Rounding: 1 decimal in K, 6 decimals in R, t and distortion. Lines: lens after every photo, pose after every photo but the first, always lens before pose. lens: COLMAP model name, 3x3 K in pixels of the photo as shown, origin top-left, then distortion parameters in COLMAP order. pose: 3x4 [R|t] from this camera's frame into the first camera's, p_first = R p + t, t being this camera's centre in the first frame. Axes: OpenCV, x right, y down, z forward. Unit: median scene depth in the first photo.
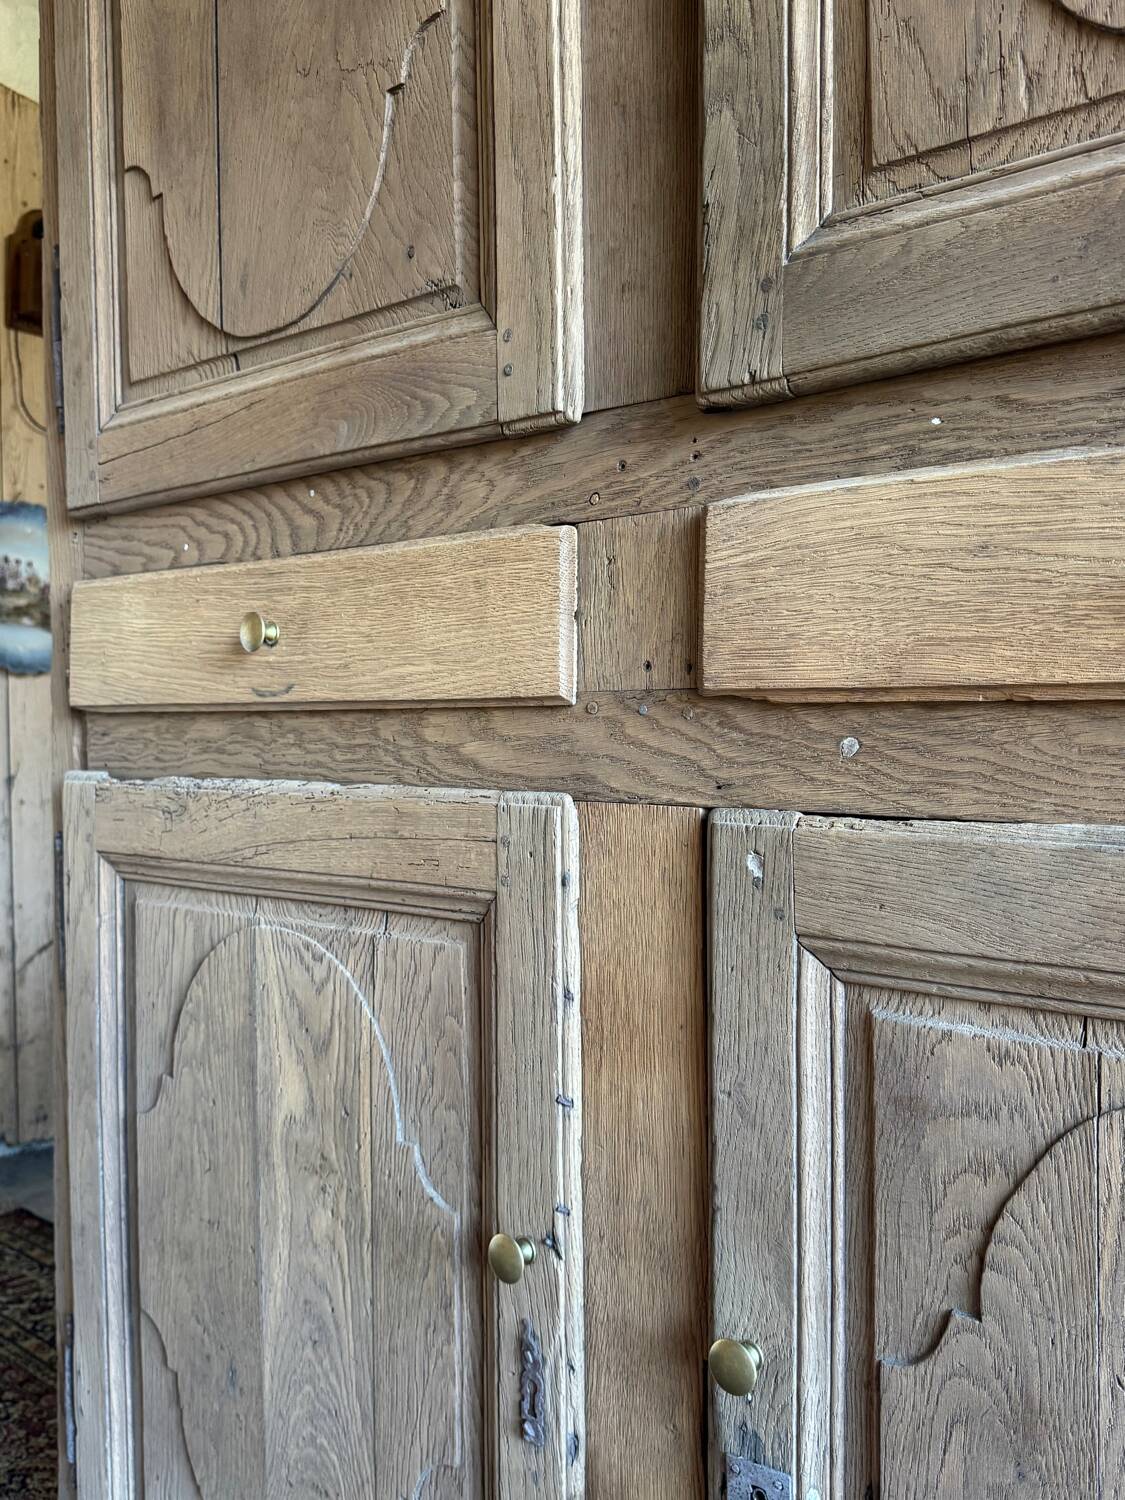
lens RADIAL K [[1369.8, 0, 559.2], [0, 1369.8, 753.2], [0, 0, 1]] dist [0.135349, -0.300389]
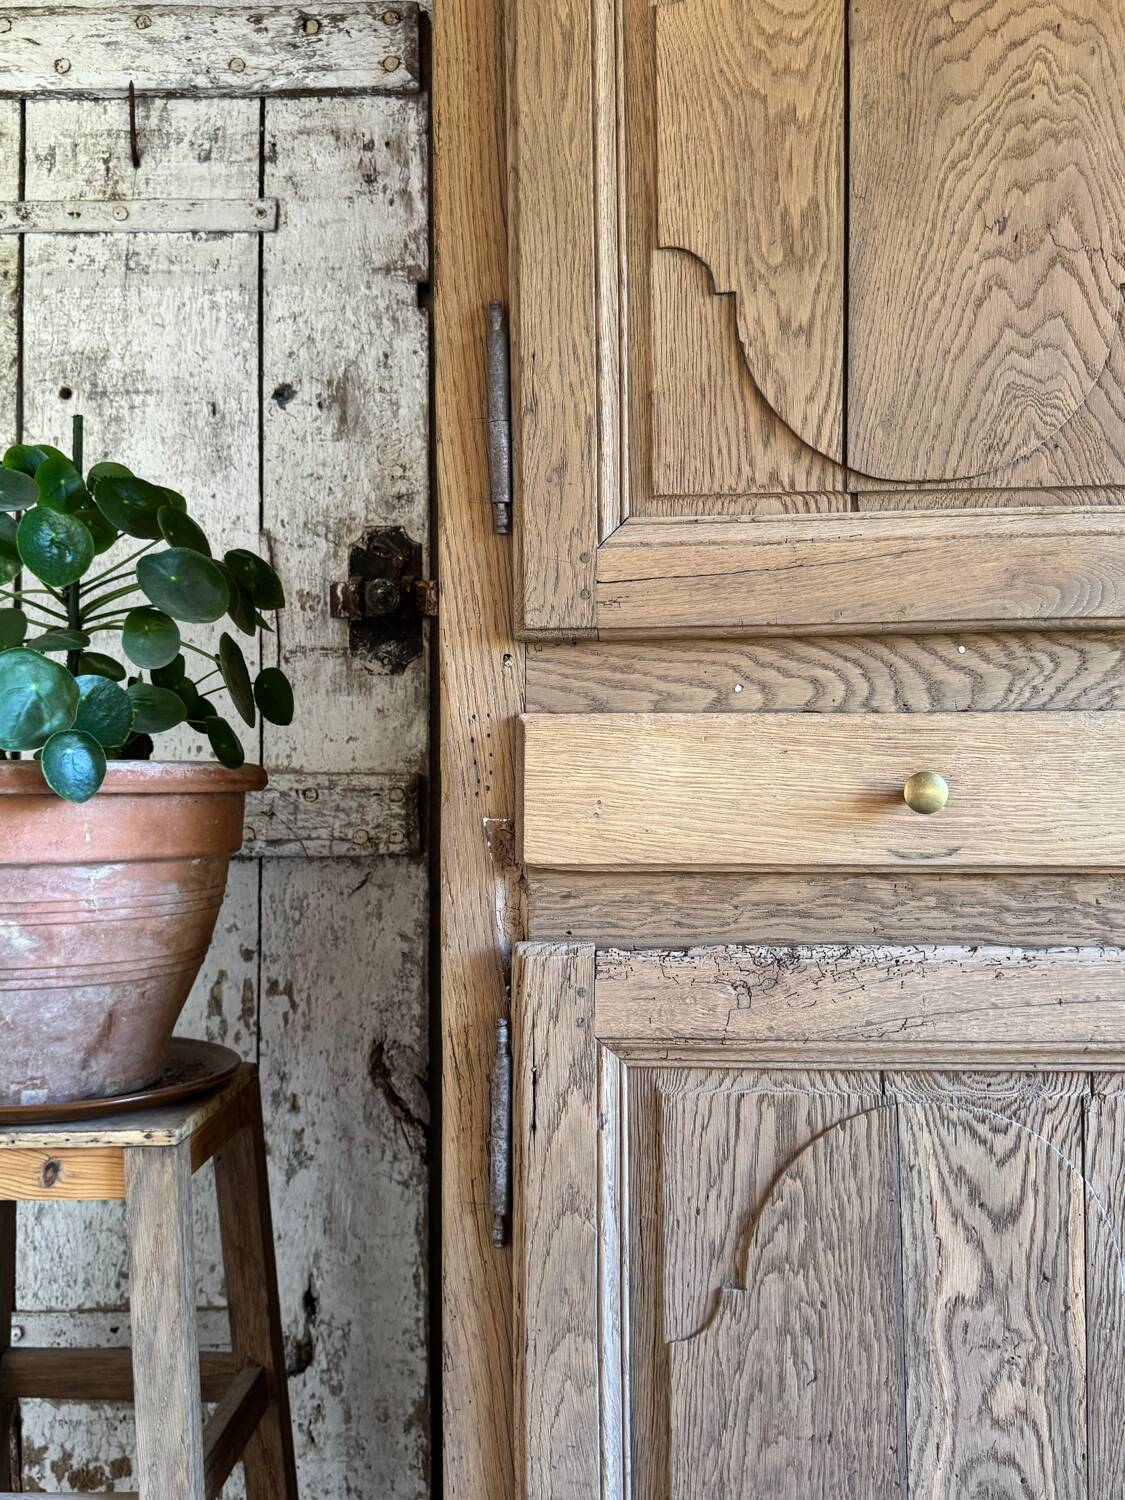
lens RADIAL K [[1352.5, 0, 562.5], [0, 1352.5, 750.0], [0, 0, 1]] dist [0.149931, -0.306630]
pose [[0.781477, -0.005048, 0.623913, -1.214479], [0.015904, 0.999804, -0.011832, -0.133690], [-0.623731, 0.019169, 0.781404, 0.509826]]
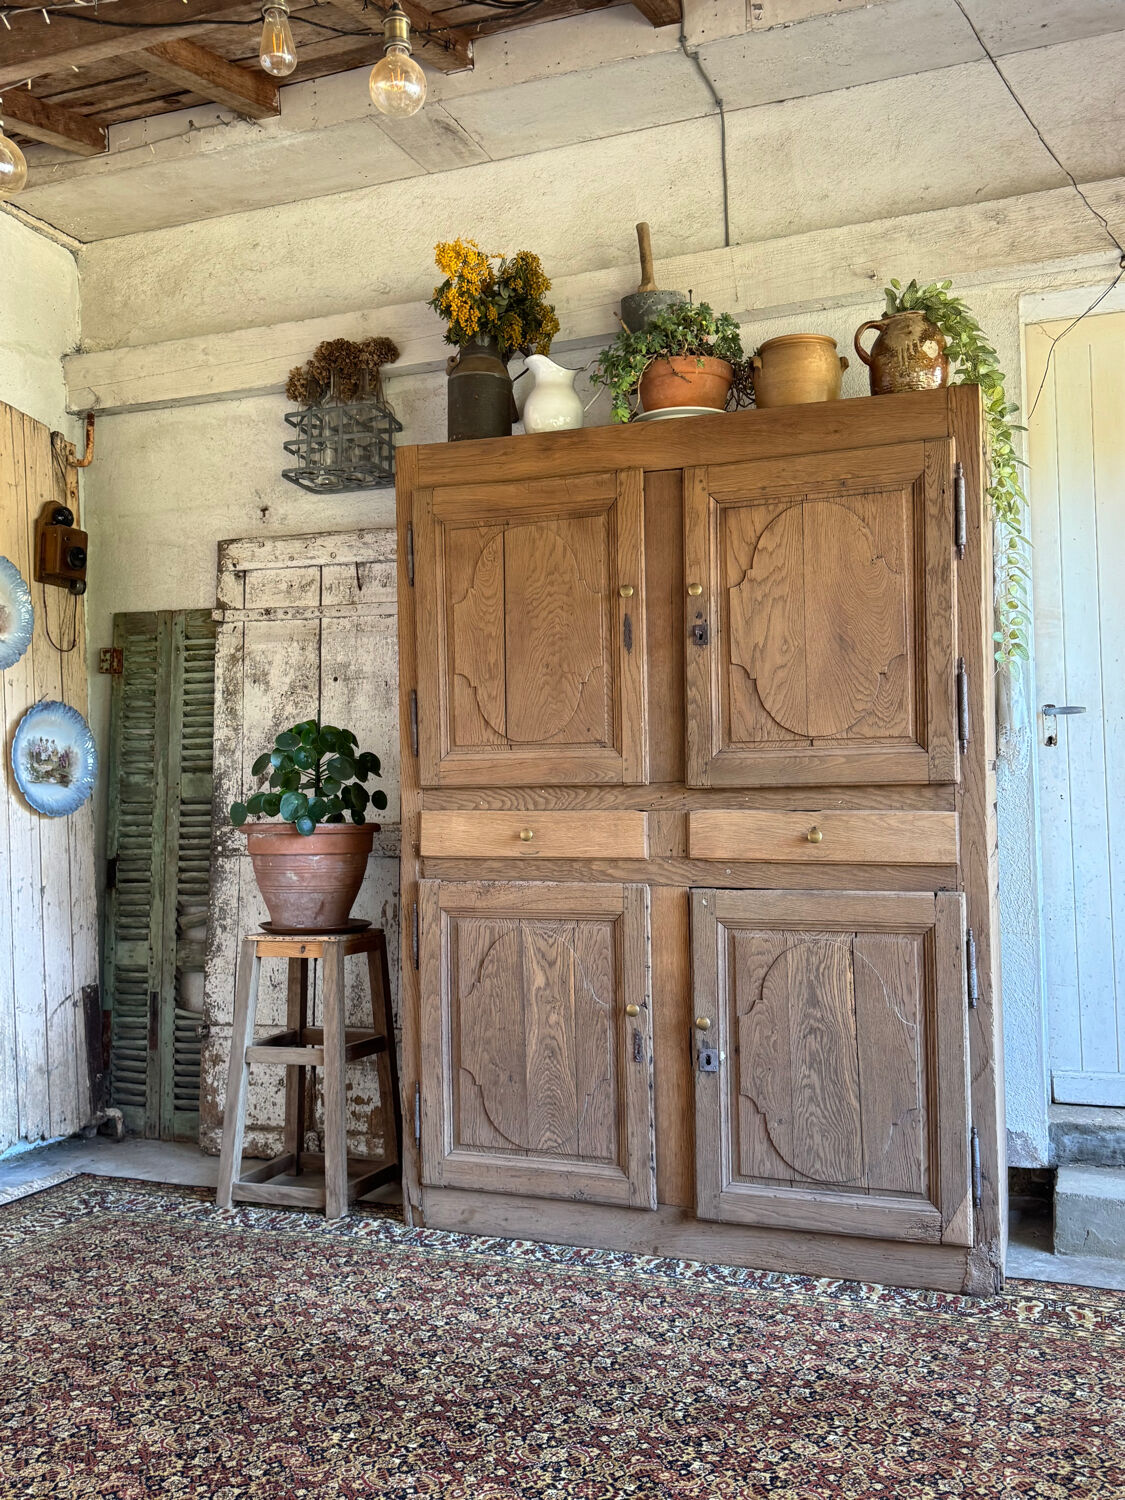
lens RADIAL K [[1343.2, 0, 567.6], [0, 1343.2, 747.1], [0, 0, 1]] dist [0.186139, -0.405365]
pose [[0.937353, -0.002194, 0.348375, -1.473668], [0.017502, 0.999014, -0.040800, -0.196999], [-0.347942, 0.044341, 0.936467, -2.377961]]
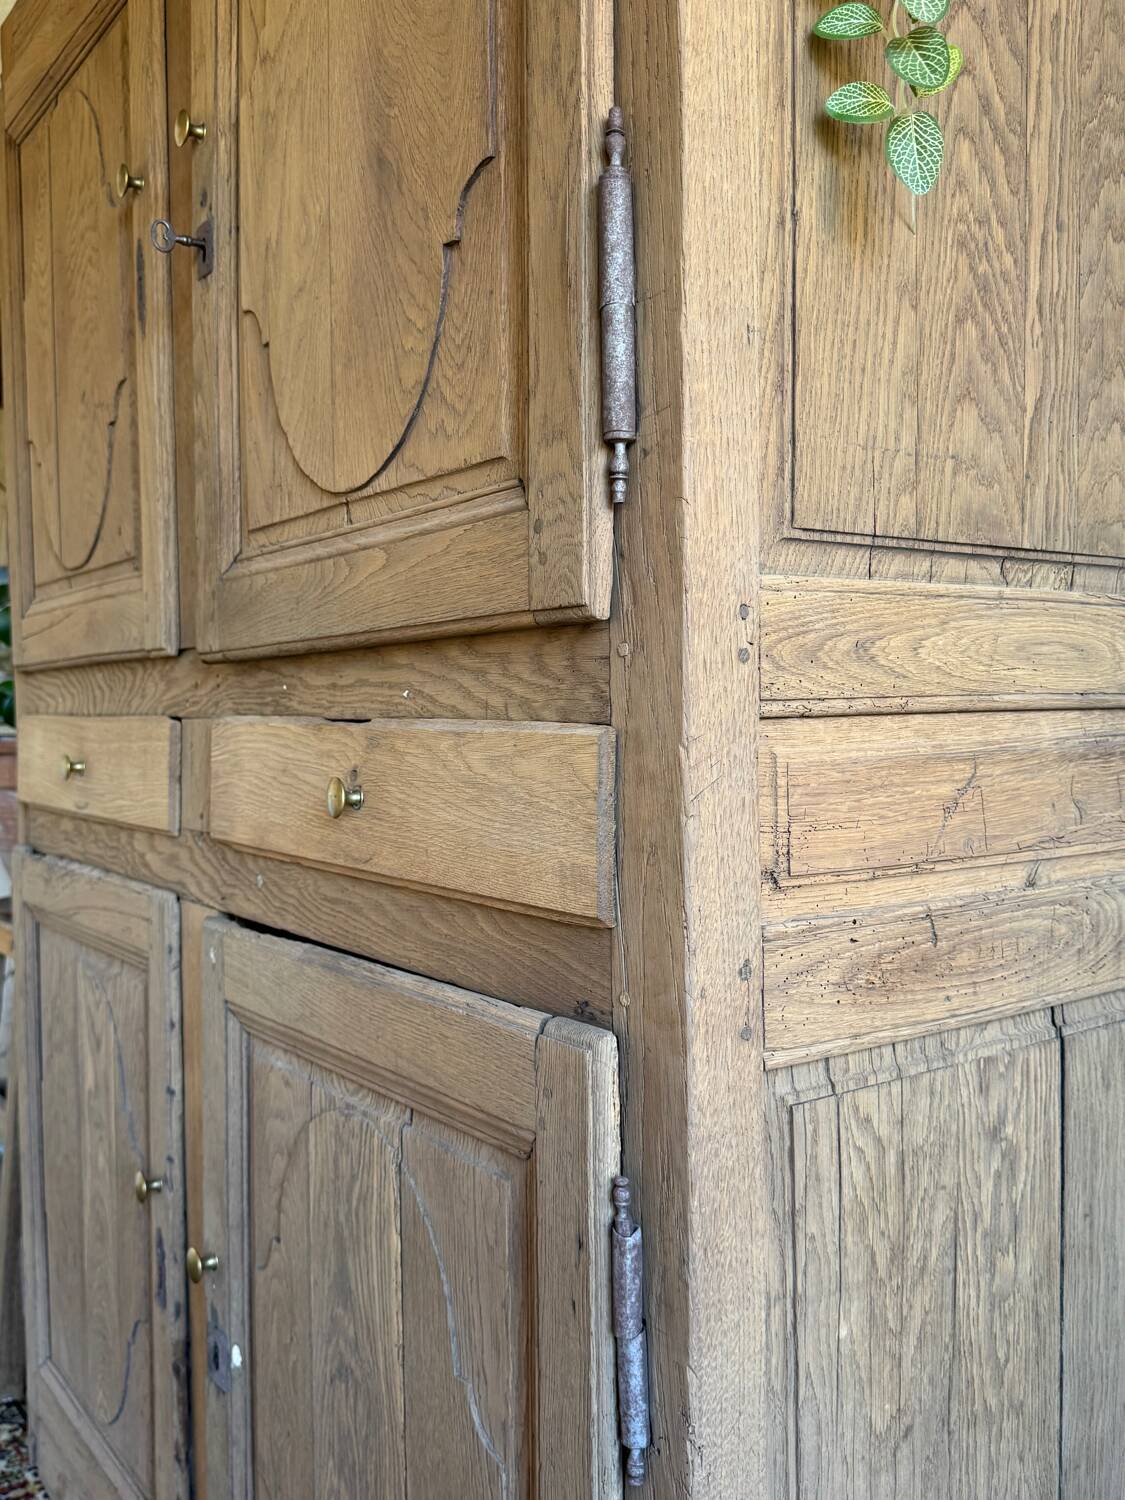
lens RADIAL K [[1356.3, 0, 567.4], [0, 1356.3, 749.2], [0, 0, 1]] dist [0.184926, -0.445283]
pose [[0.970805, 0.004071, -0.239837, 0.812720], [-0.001269, 0.999929, 0.011837, -0.152835], [0.239868, -0.011187, 0.970741, -0.397669]]
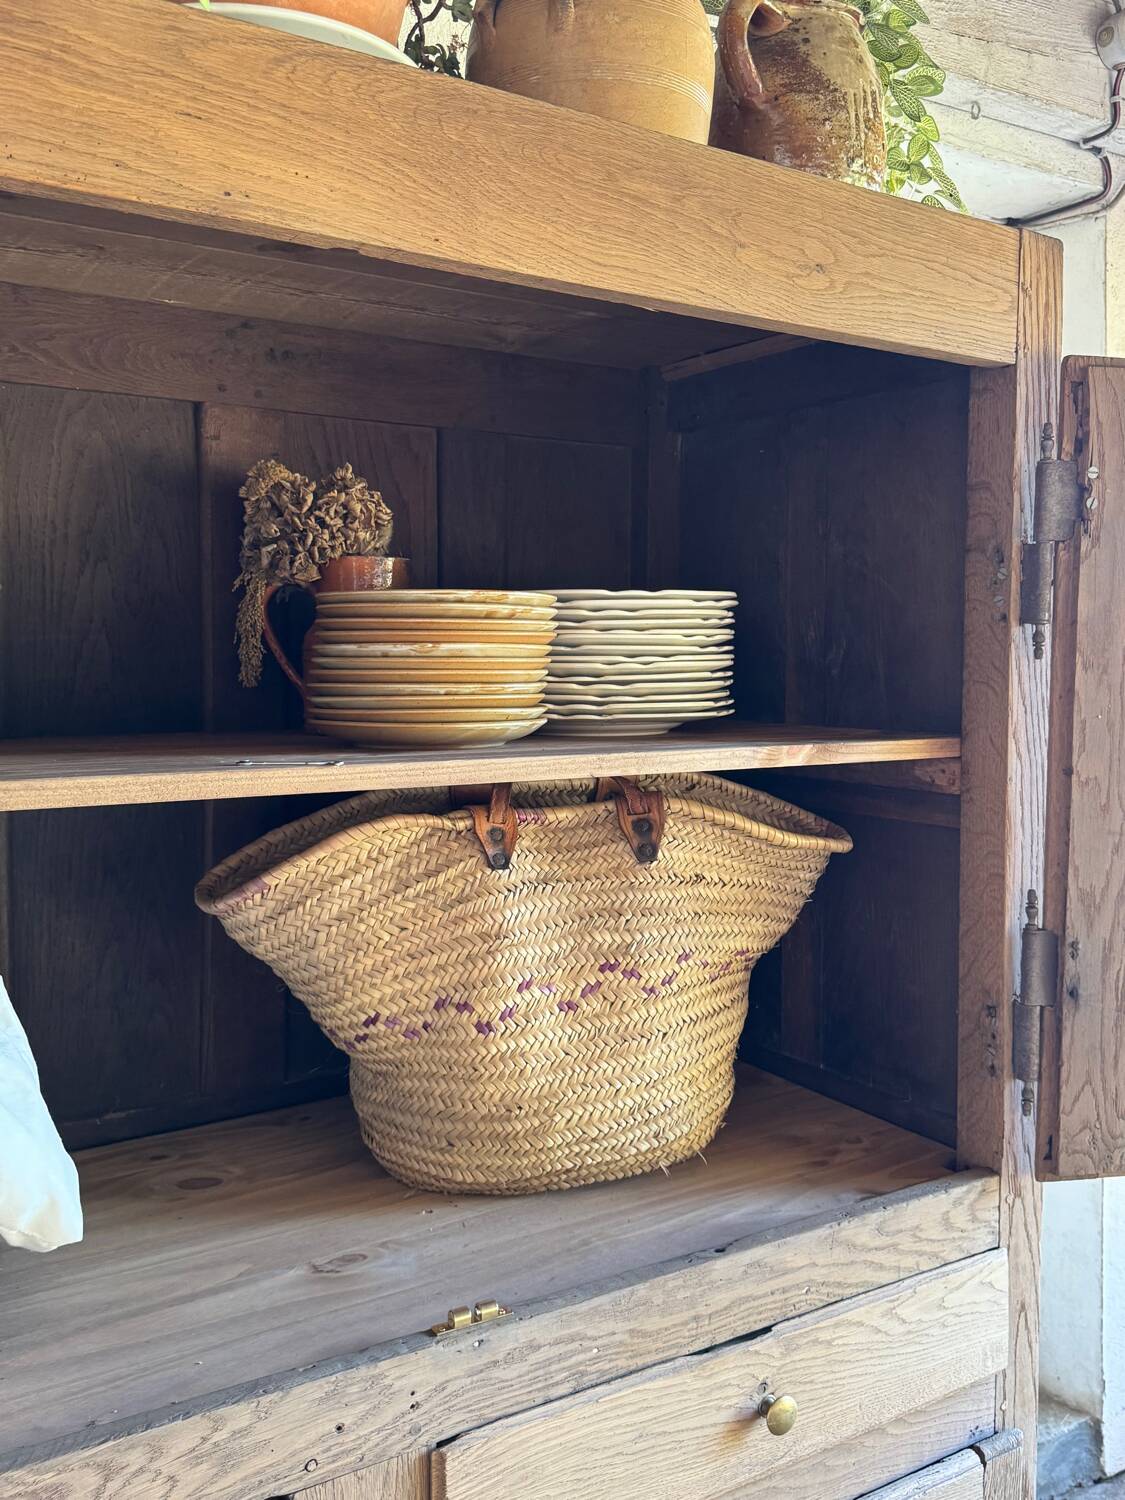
lens RADIAL K [[1363.7, 0, 559.1], [0, 1363.7, 746.5], [0, 0, 1]] dist [0.084252, -0.135669]
pose [[0.276995, -0.055433, 0.959271, -0.892822], [0.016592, 0.998462, 0.052906, -0.778542], [-0.960728, 0.001261, 0.277488, 0.527553]]
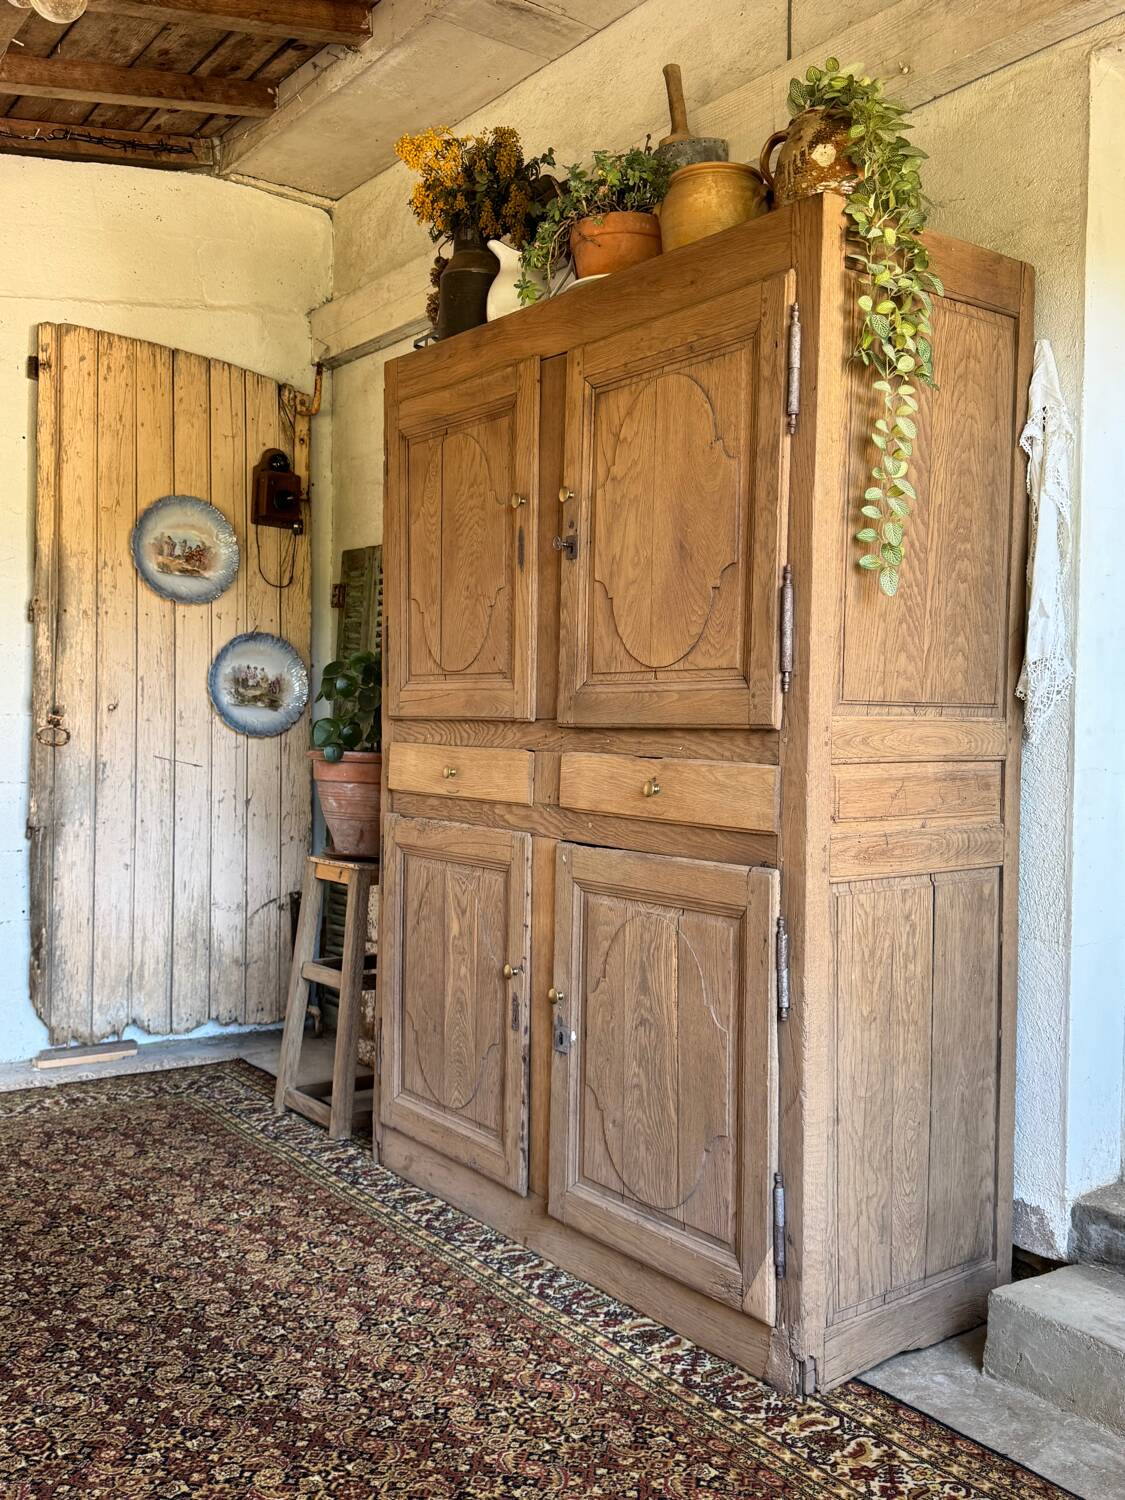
lens RADIAL K [[1347.4, 0, 565.0], [0, 1347.4, 742.2], [0, 0, 1]] dist [0.184152, -0.388120]
pose [[0.977747, 0.025205, -0.208266, 0.764490], [-0.025668, 0.999670, 0.000479, -0.193502], [0.208210, 0.004878, 0.978072, -2.164803]]
